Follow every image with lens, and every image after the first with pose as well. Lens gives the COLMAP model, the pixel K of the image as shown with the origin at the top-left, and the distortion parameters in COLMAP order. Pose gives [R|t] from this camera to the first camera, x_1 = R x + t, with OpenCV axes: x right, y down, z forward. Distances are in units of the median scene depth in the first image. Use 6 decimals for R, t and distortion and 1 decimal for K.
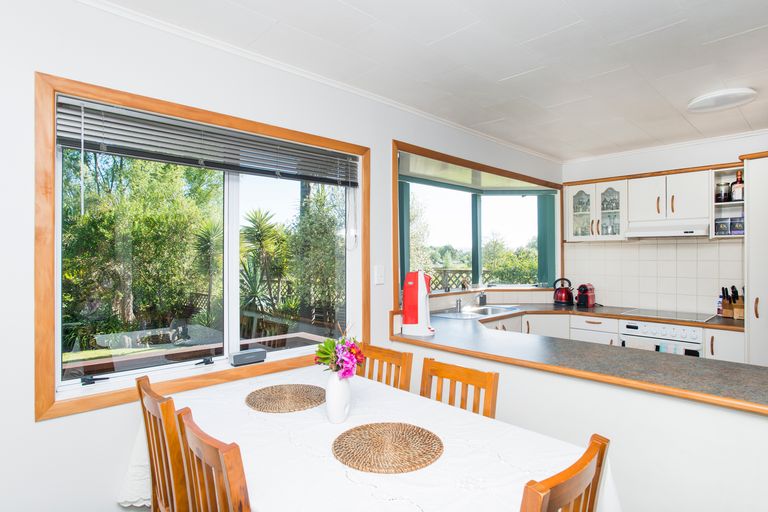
lens RADIAL K [[425.4, 0, 402.8], [0, 425.4, 253.6], [0, 0, 1]] dist [0.000754, 0.000365]
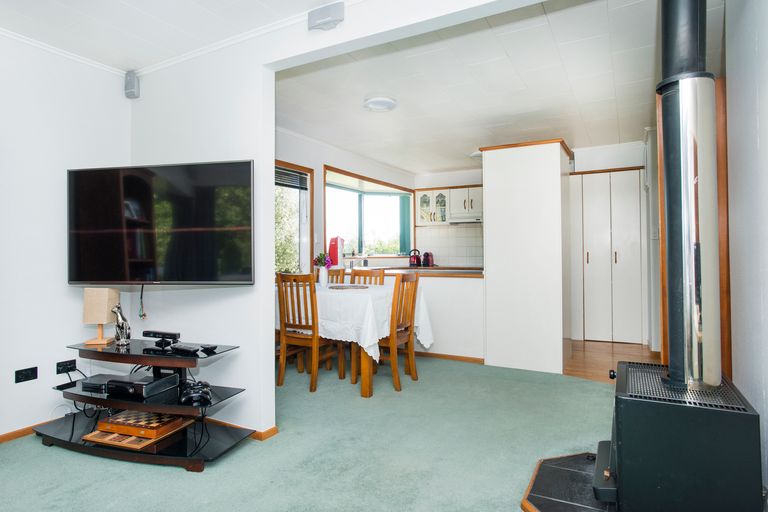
lens RADIAL K [[456.1, 0, 385.4], [0, 456.1, 245.3], [0, 0, 1]] dist [0.000159, 0.000125]
pose [[0.962323, 0.002429, 0.271897, -0.199367], [0.001590, 0.999893, -0.014560, 0.071454], [-0.271903, 0.014444, 0.962216, -0.630818]]
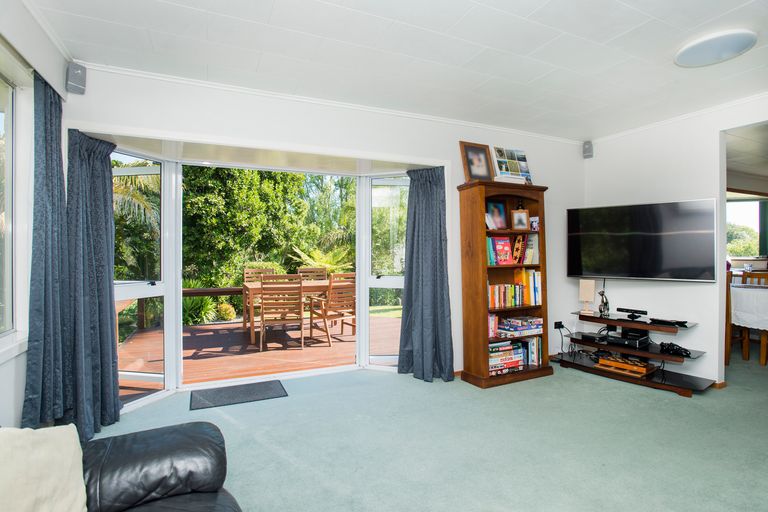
lens RADIAL K [[405.2, 0, 384.0], [0, 405.2, 256.0], [0, 0, 1]] dist [-0.004241, -0.000452]
pose [[0.948745, 0.002607, -0.316033, -0.590894], [0.001709, 0.999909, 0.013378, 0.050918], [0.316039, -0.013232, 0.948654, -0.971861]]
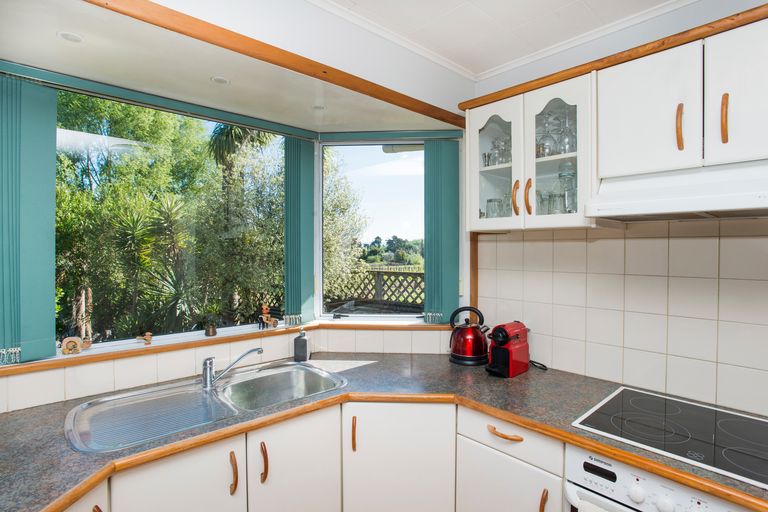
lens RADIAL K [[405.2, 0, 384.0], [0, 405.2, 256.0], [0, 0, 1]] dist [-0.004241, -0.000452]
pose [[0.998757, -0.001102, -0.049833, 0.321134], [0.002112, 0.999793, 0.020233, -0.010663], [0.049801, -0.020313, 0.998553, 0.562714]]
